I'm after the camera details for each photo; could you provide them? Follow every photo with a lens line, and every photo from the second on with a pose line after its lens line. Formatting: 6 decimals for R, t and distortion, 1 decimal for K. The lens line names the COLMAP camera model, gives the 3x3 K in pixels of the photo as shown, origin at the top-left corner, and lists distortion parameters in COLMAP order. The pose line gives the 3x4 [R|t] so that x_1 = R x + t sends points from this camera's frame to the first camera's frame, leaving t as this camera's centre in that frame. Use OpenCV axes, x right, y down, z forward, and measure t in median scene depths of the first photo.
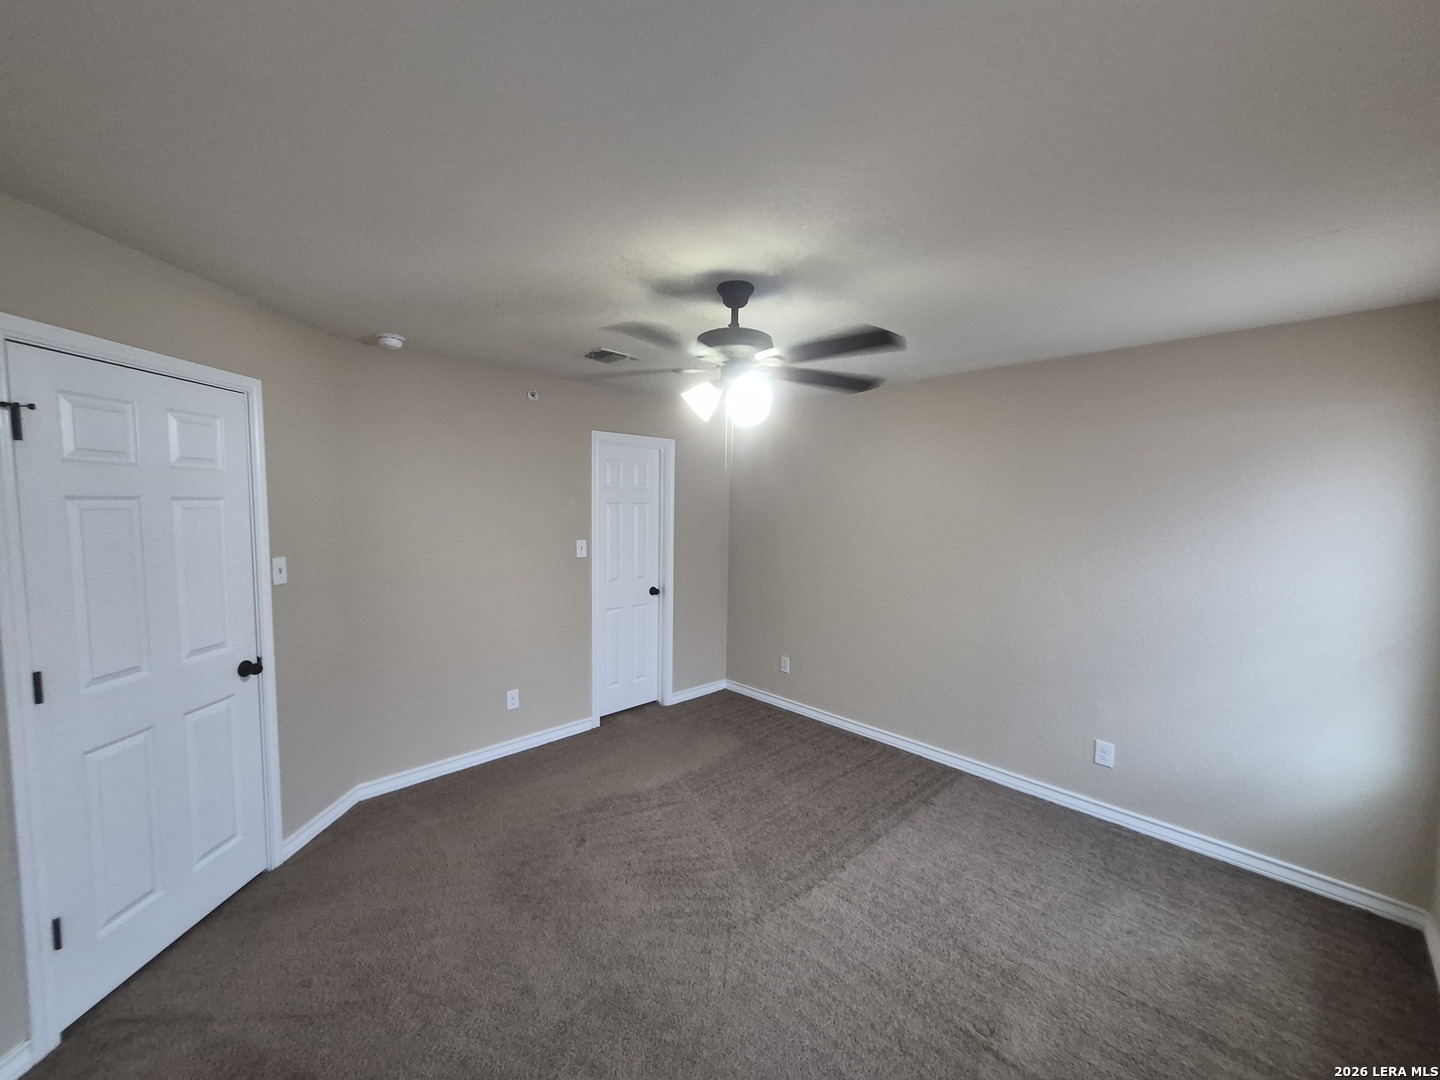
lens RADIAL K [[575.3, 0, 715.6], [0, 575.3, 543.7], [0, 0, 1]] dist [0.023857, 0.000000]
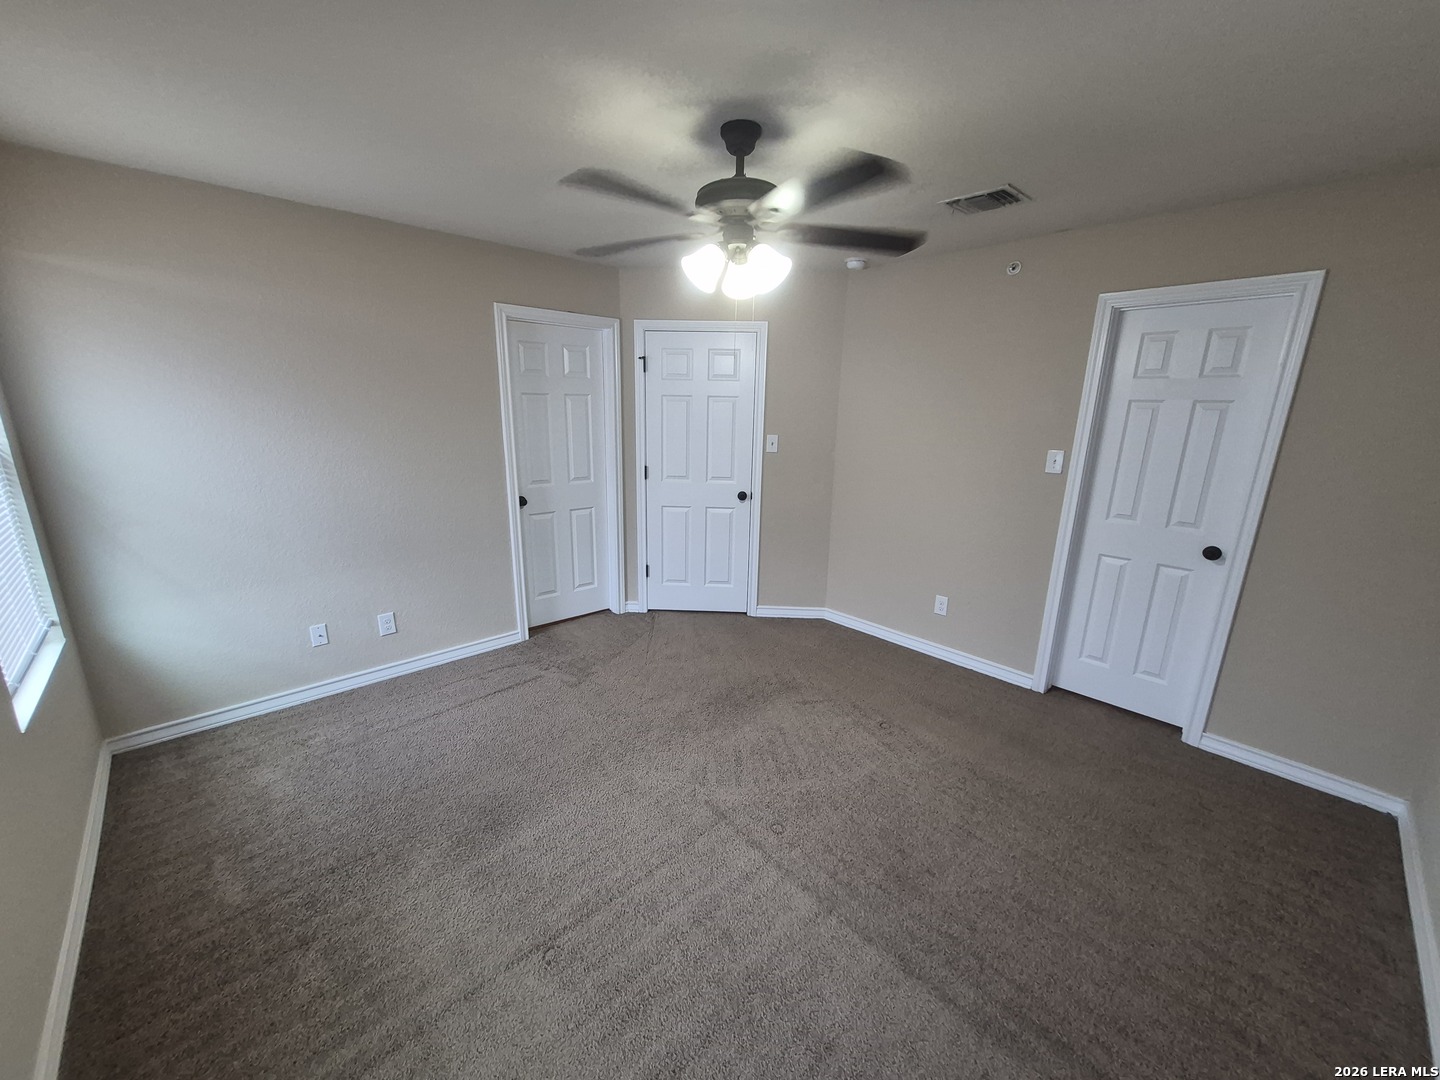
lens RADIAL K [[565.0, 0, 708.5], [0, 565.0, 543.8], [0, 0, 1]] dist [0.008994, 0.000230]
pose [[-0.037622, 0.224245, -0.973806, 0.691495], [-0.089372, 0.969836, 0.226783, -0.018863], [0.995288, 0.095563, -0.016446, 0.723431]]
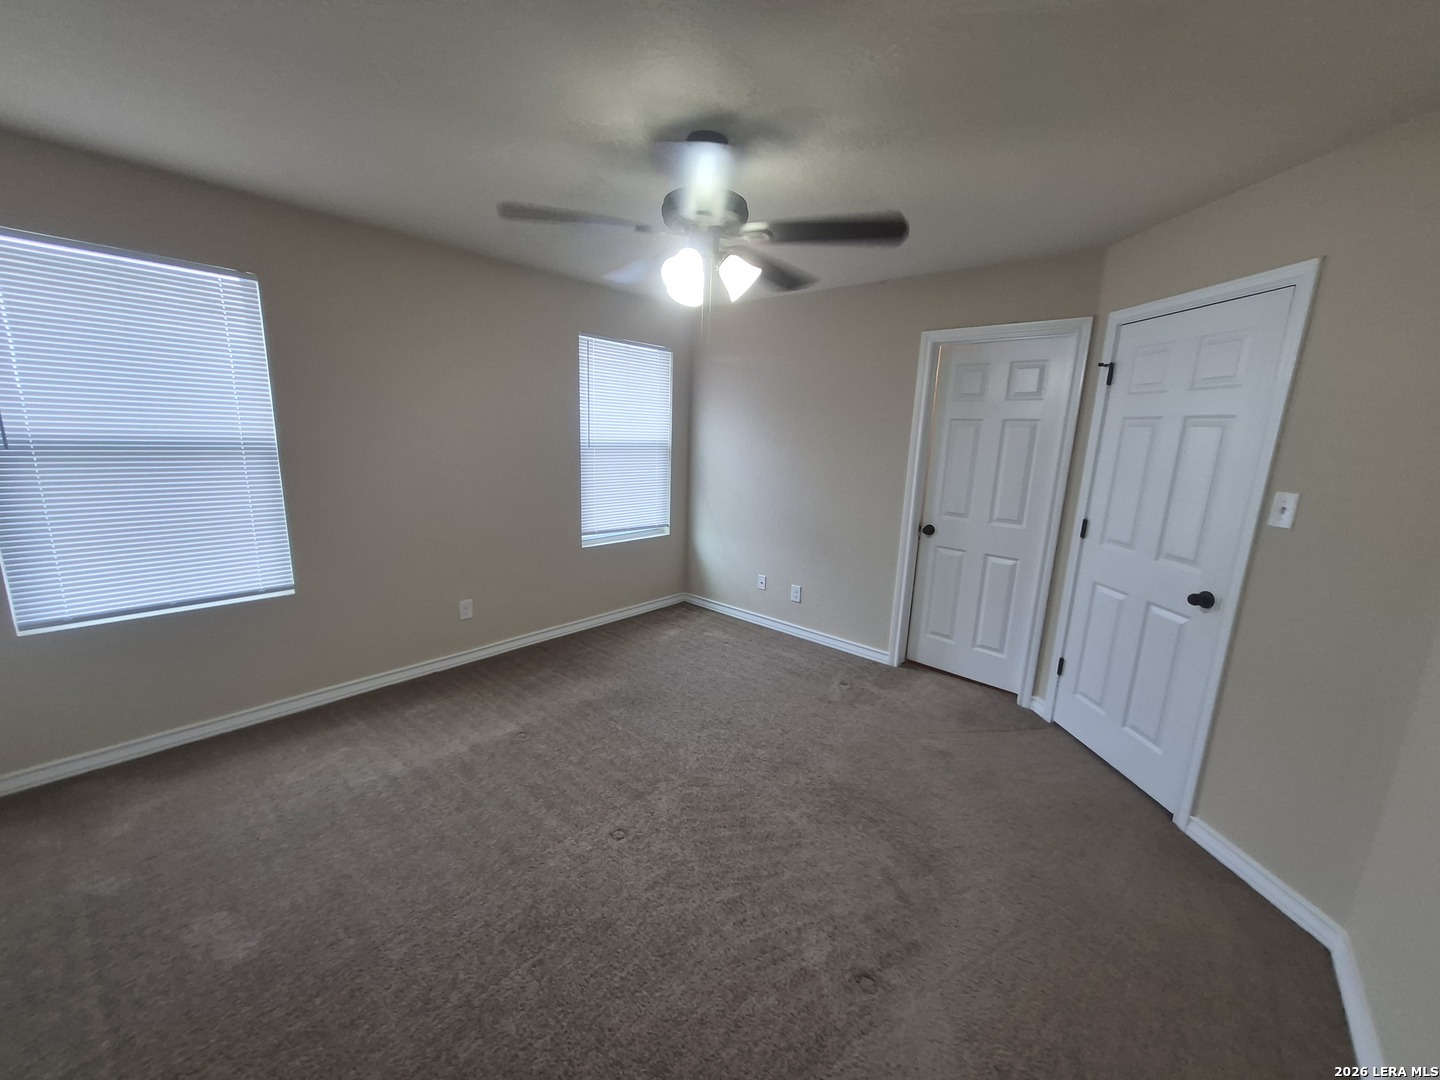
lens RADIAL K [[565.8, 0, 709.7], [0, 565.8, 543.9], [0, 0, 1]] dist [0.001473, -0.000417]
pose [[-0.997101, -0.035860, -0.067113, 0.046095], [-0.052736, 0.961484, 0.269755, -0.059314], [0.054855, 0.272512, -0.960587, 1.391851]]
